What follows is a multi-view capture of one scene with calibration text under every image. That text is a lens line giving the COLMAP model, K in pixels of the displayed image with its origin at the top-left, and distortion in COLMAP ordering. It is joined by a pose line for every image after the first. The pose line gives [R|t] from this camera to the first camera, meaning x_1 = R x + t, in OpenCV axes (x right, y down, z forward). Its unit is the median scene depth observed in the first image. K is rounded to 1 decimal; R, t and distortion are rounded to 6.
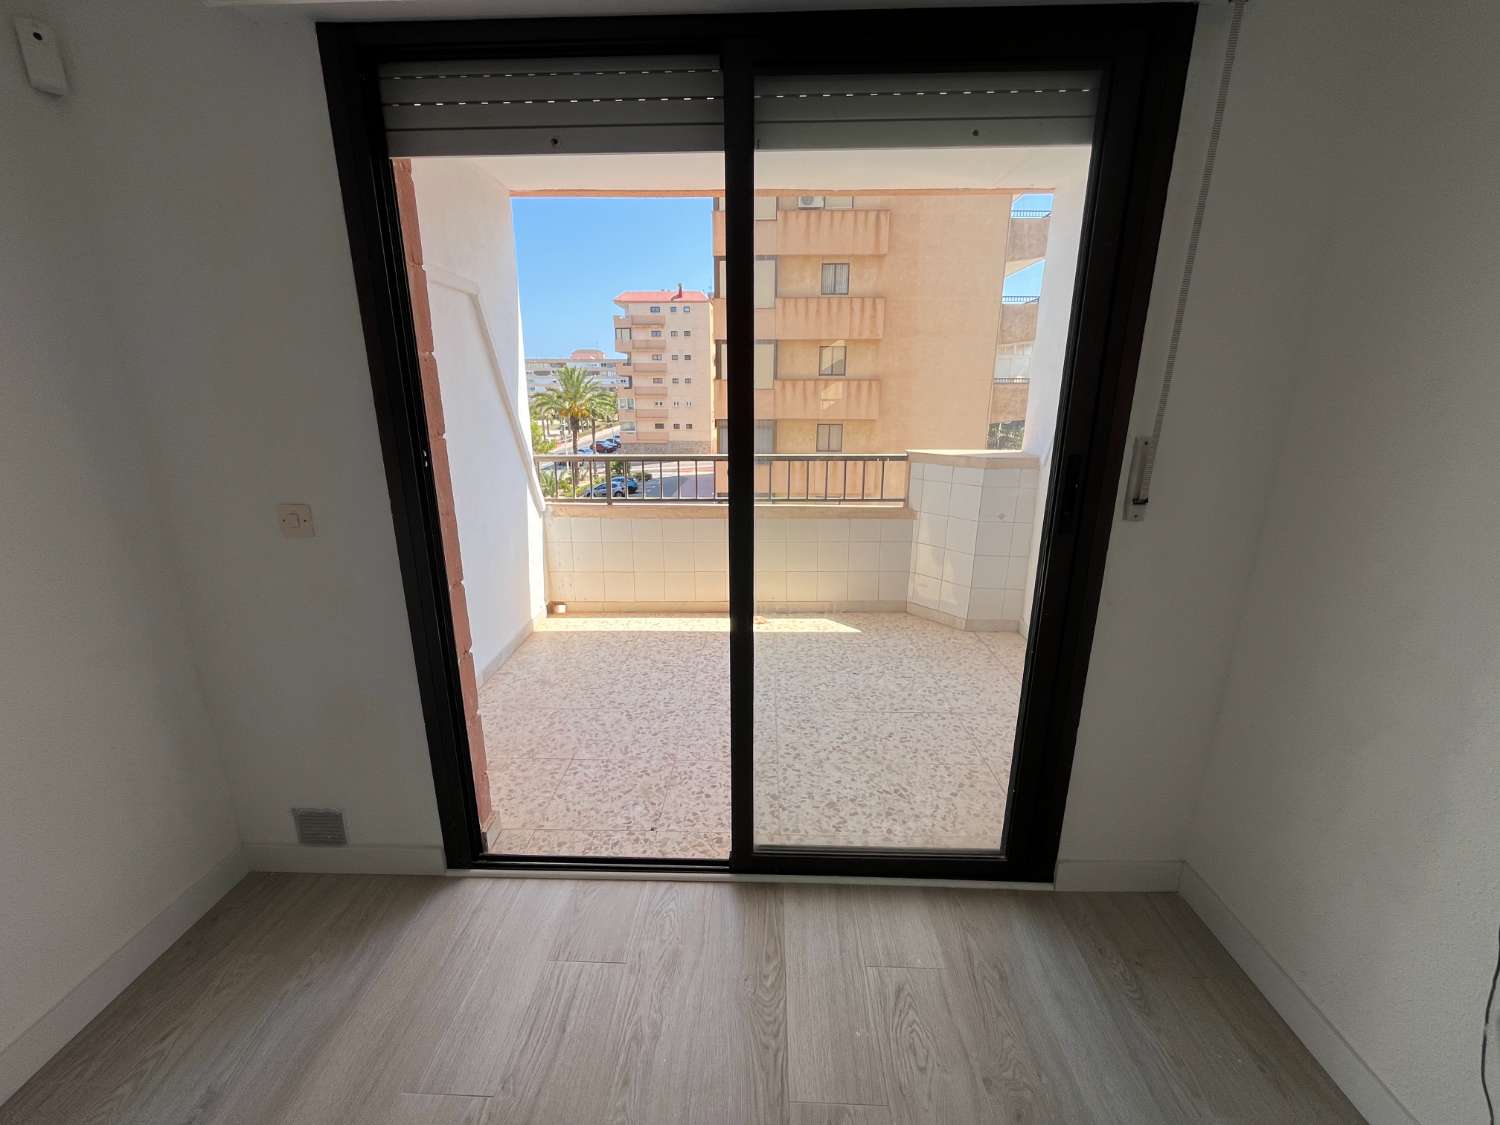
lens RADIAL K [[610.8, 0, 747.0], [0, 610.8, 560.0], [0, 0, 1]] dist [-0.003940, 0.000262]
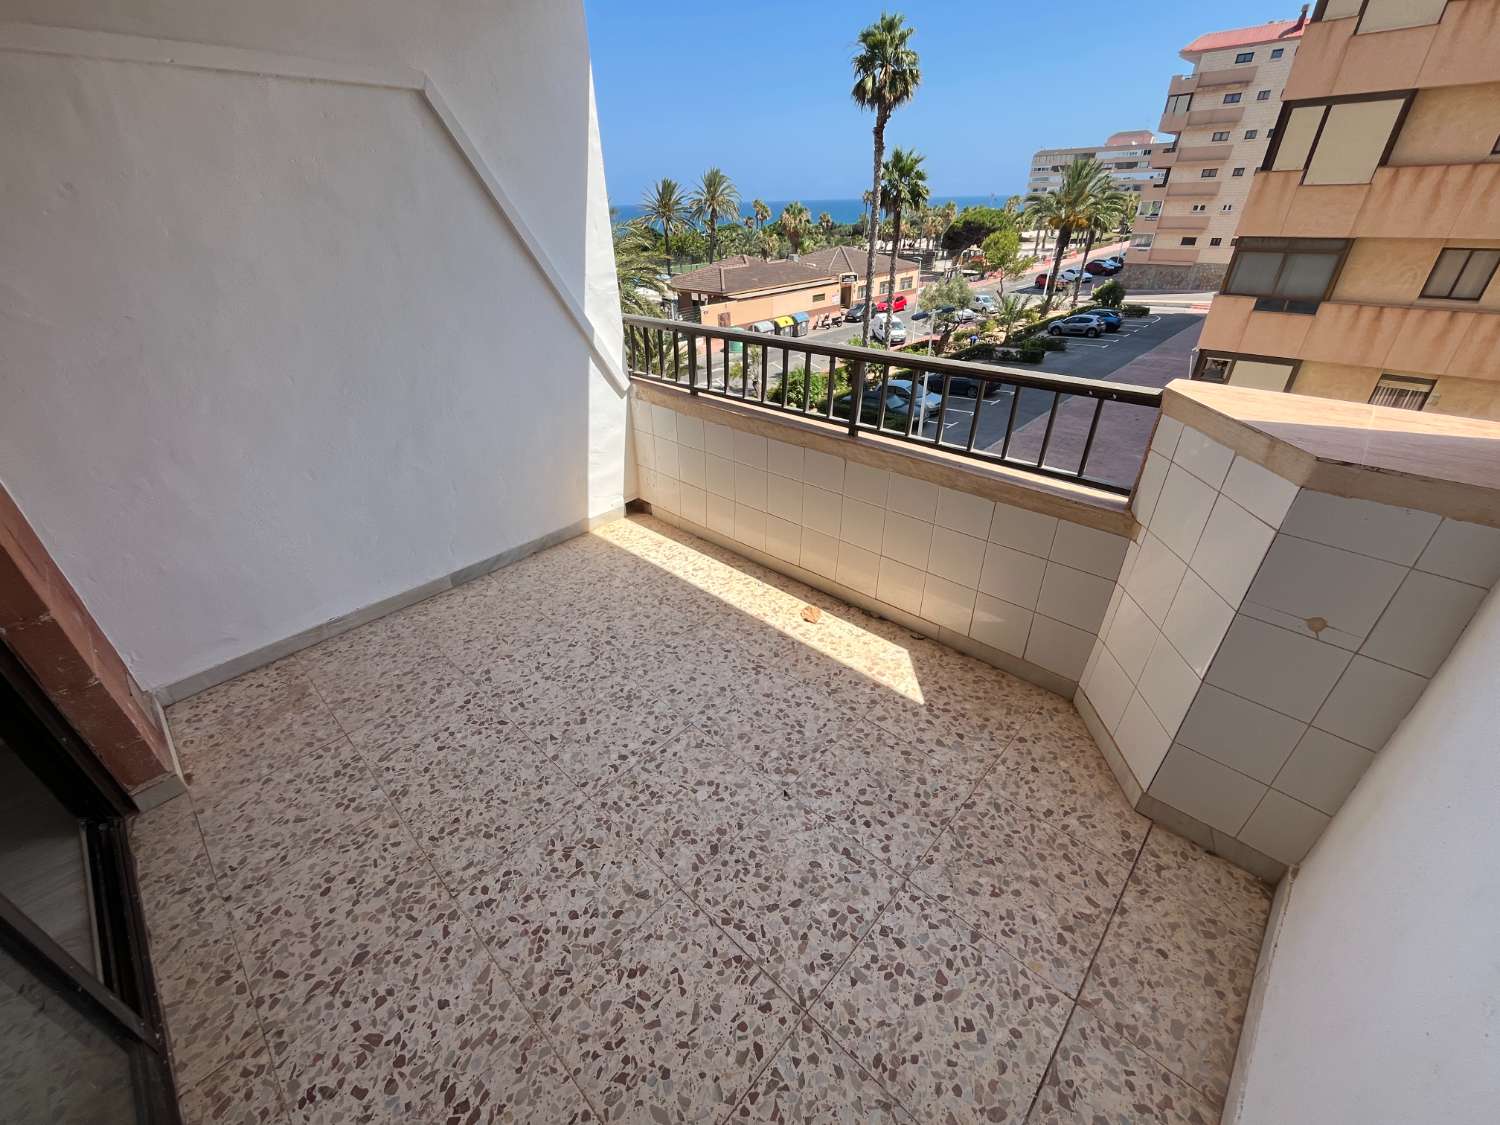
lens RADIAL K [[610.8, 0, 744.5], [0, 610.8, 561.2], [0, 0, 1]] dist [-0.003940, 0.000262]
pose [[0.745025, 0.322800, -0.583727, 0.057432], [-0.153111, 0.934498, 0.321356, -0.026846], [0.649226, -0.150043, 0.745649, 0.082323]]
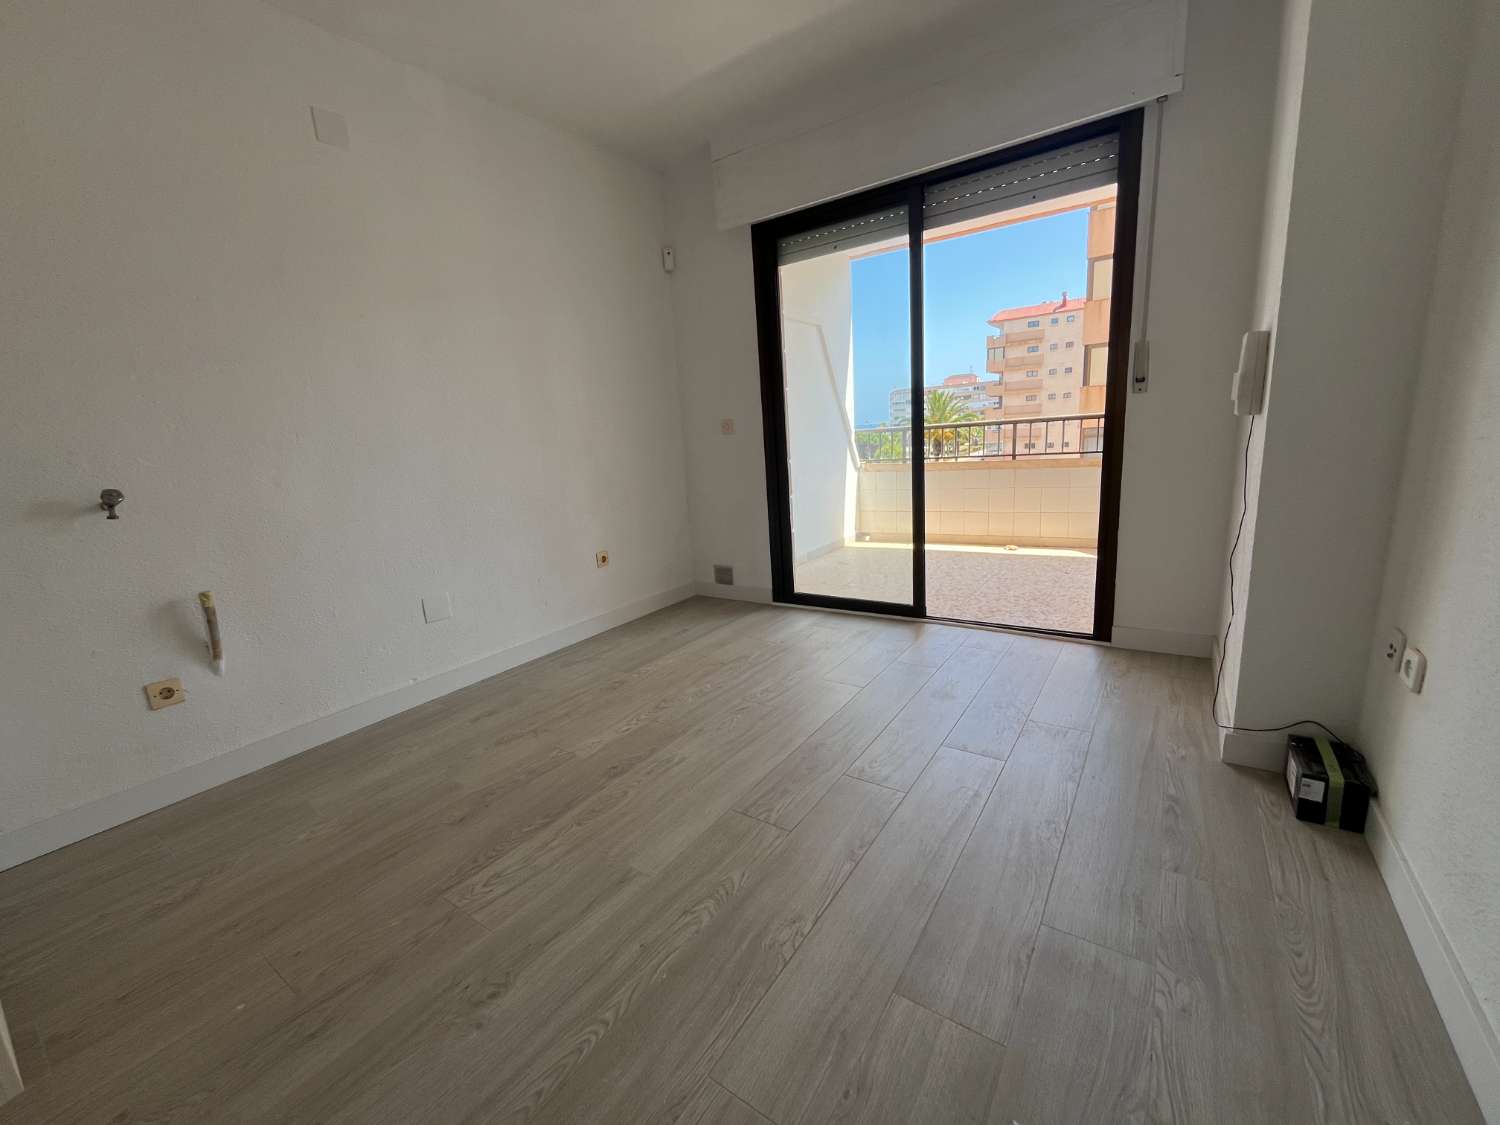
lens RADIAL K [[610.8, 0, 746.3], [0, 610.8, 560.6], [0, 0, 1]] dist [-0.003940, 0.000262]
pose [[0.837839, 0.058341, -0.542791, 0.043314], [-0.080609, 0.996596, -0.017309, 0.033255], [0.539933, 0.058255, 0.839689, -0.062558]]
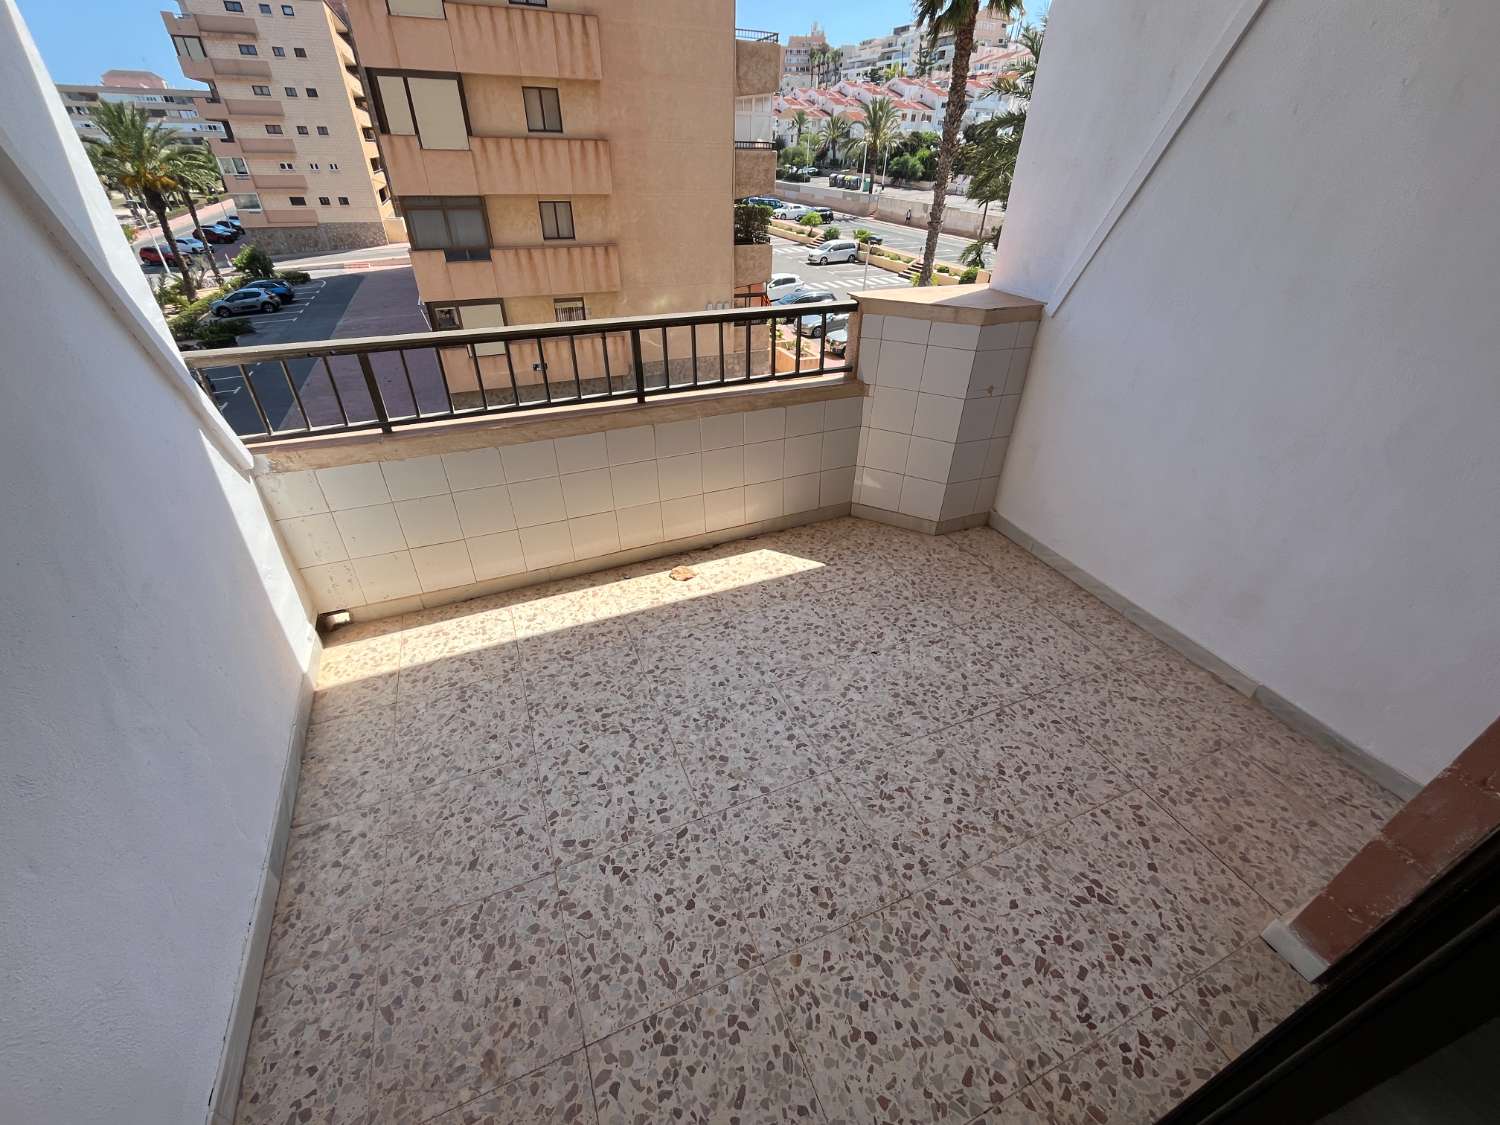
lens RADIAL K [[610.8, 0, 747.9], [0, 610.8, 559.4], [0, 0, 1]] dist [-0.003940, 0.000262]
pose [[0.907957, -0.219401, 0.357039, -0.027298], [0.095330, 0.937793, 0.333851, -0.024532], [-0.408076, -0.269086, 0.872392, 0.064345]]
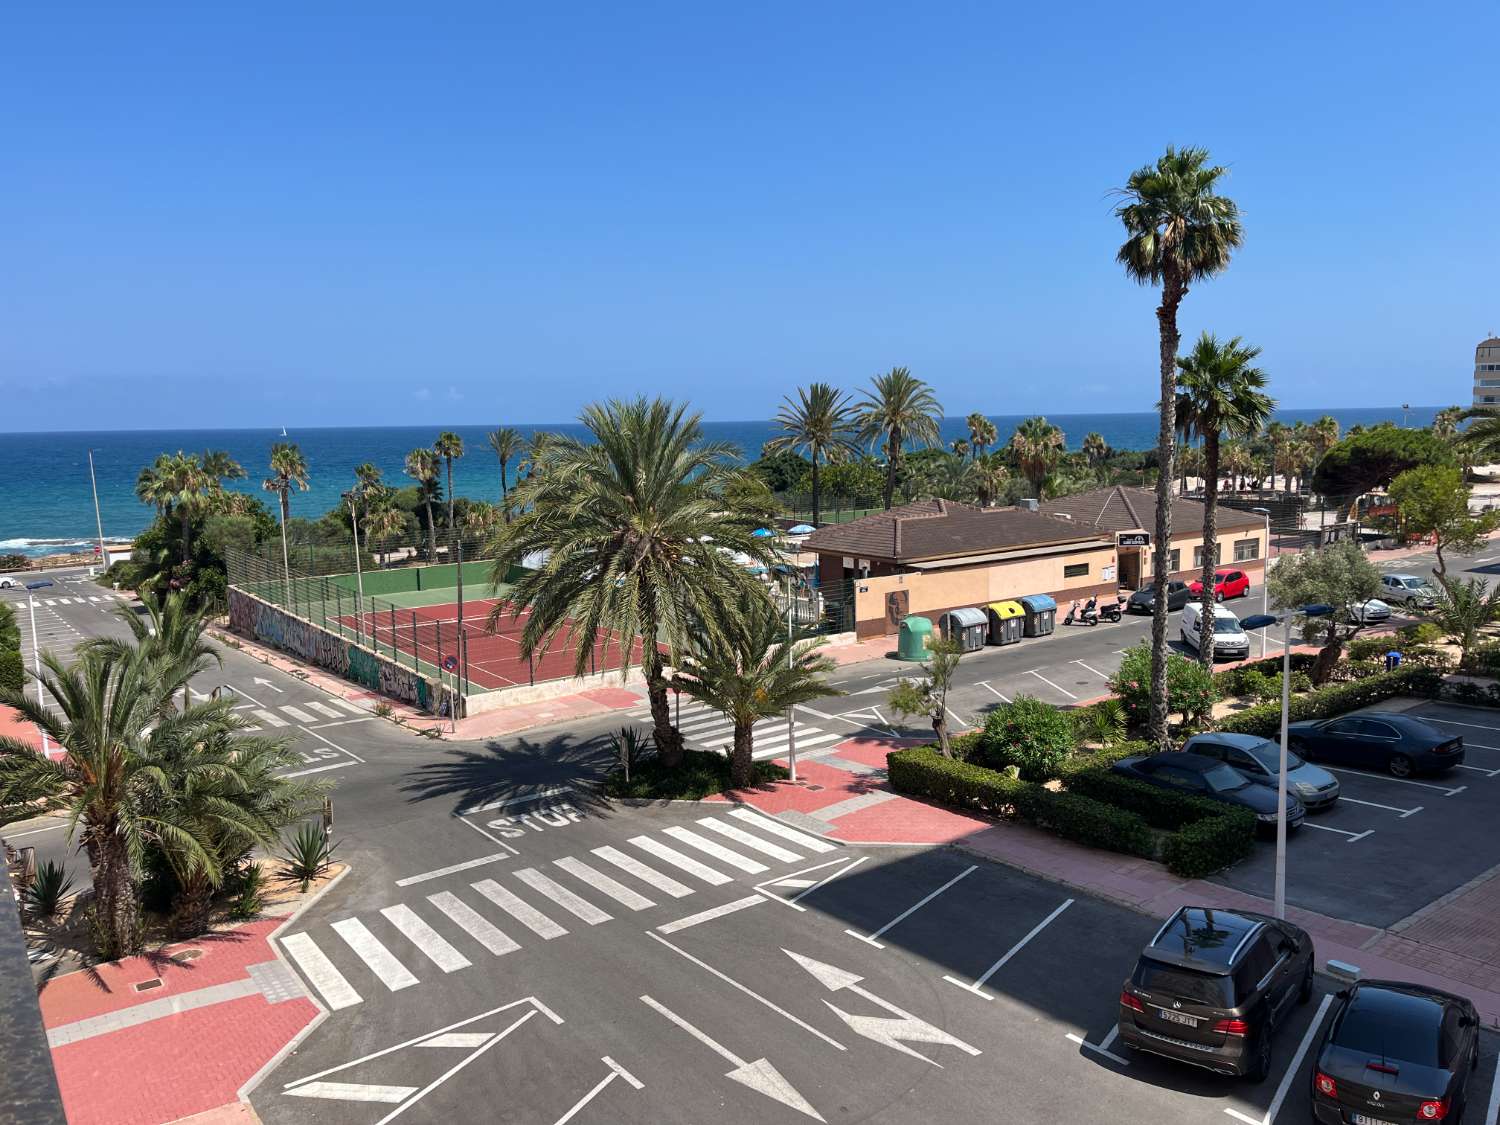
lens RADIAL K [[1132.8, 0, 743.8], [0, 1132.8, 572.9], [0, 0, 1]] dist [0.049039, -0.057950]
pose [[0.609195, 0.093932, -0.787437, 0.032967], [-0.191819, 0.980928, -0.031387, -0.052166], [0.769471, 0.170166, 0.615595, 0.167211]]
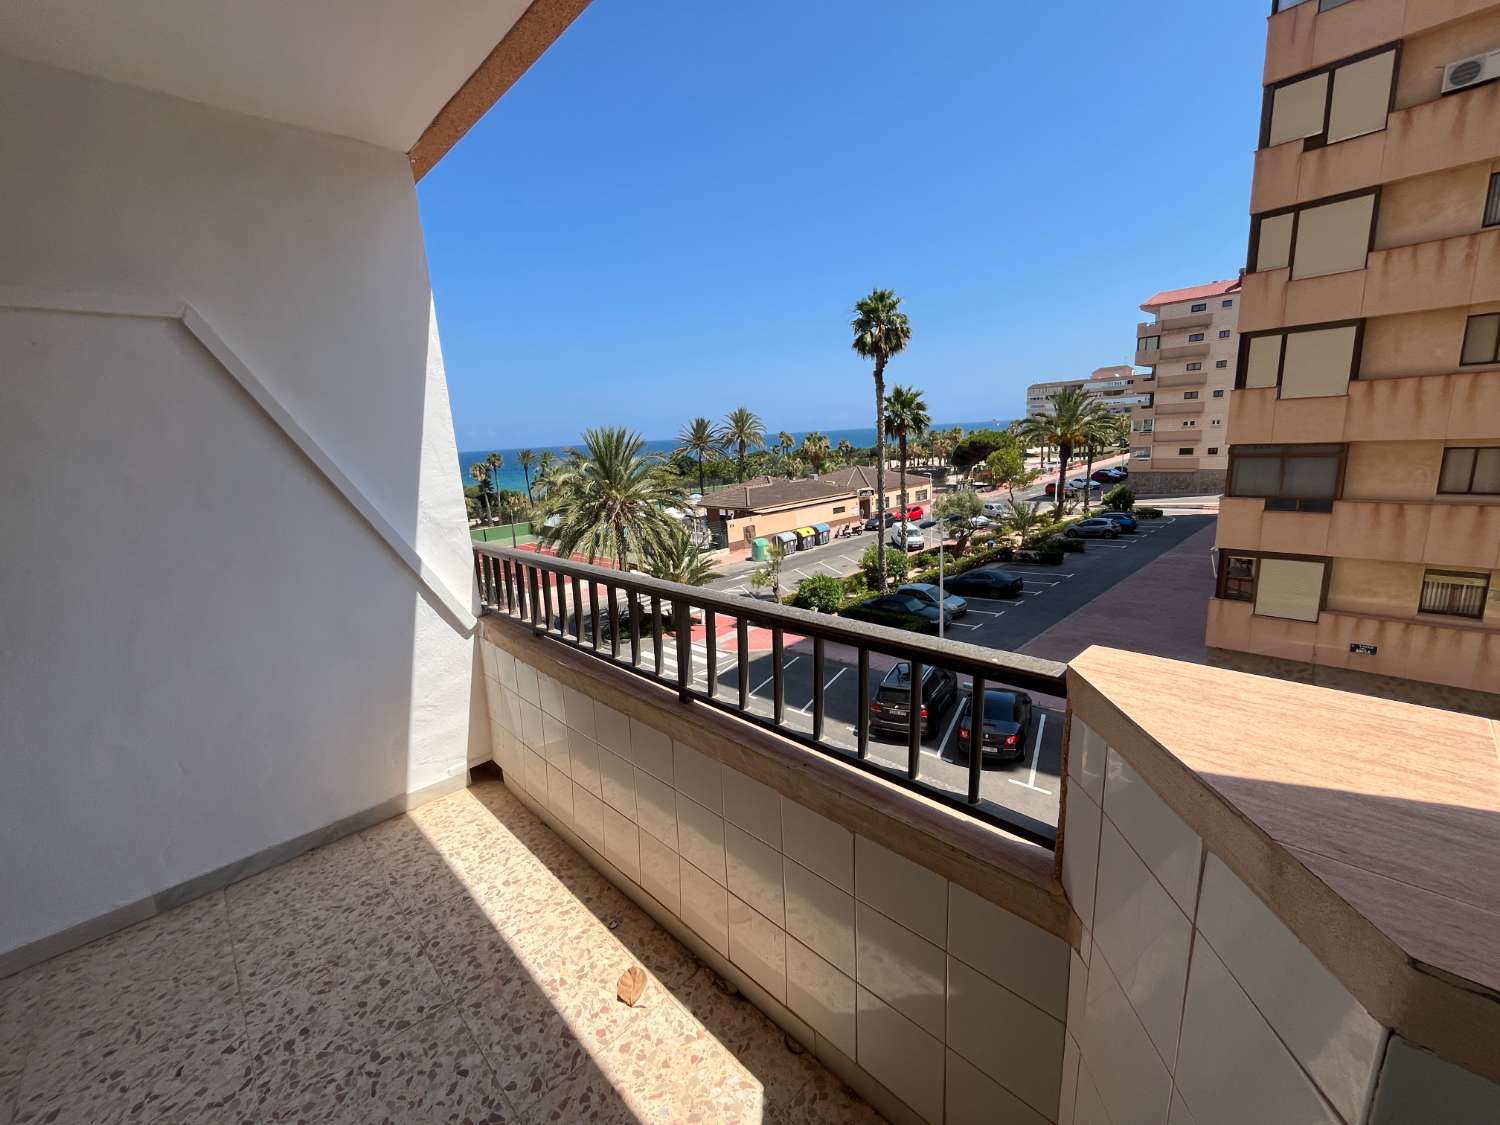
lens RADIAL K [[610.8, 0, 743.8], [0, 610.8, 560.9], [0, 0, 1]] dist [-0.003940, 0.000262]
pose [[0.711322, 0.101168, -0.695548, 0.057974], [-0.130196, 0.991427, 0.011054, -0.035154], [0.690703, 0.082695, 0.718395, 0.127422]]
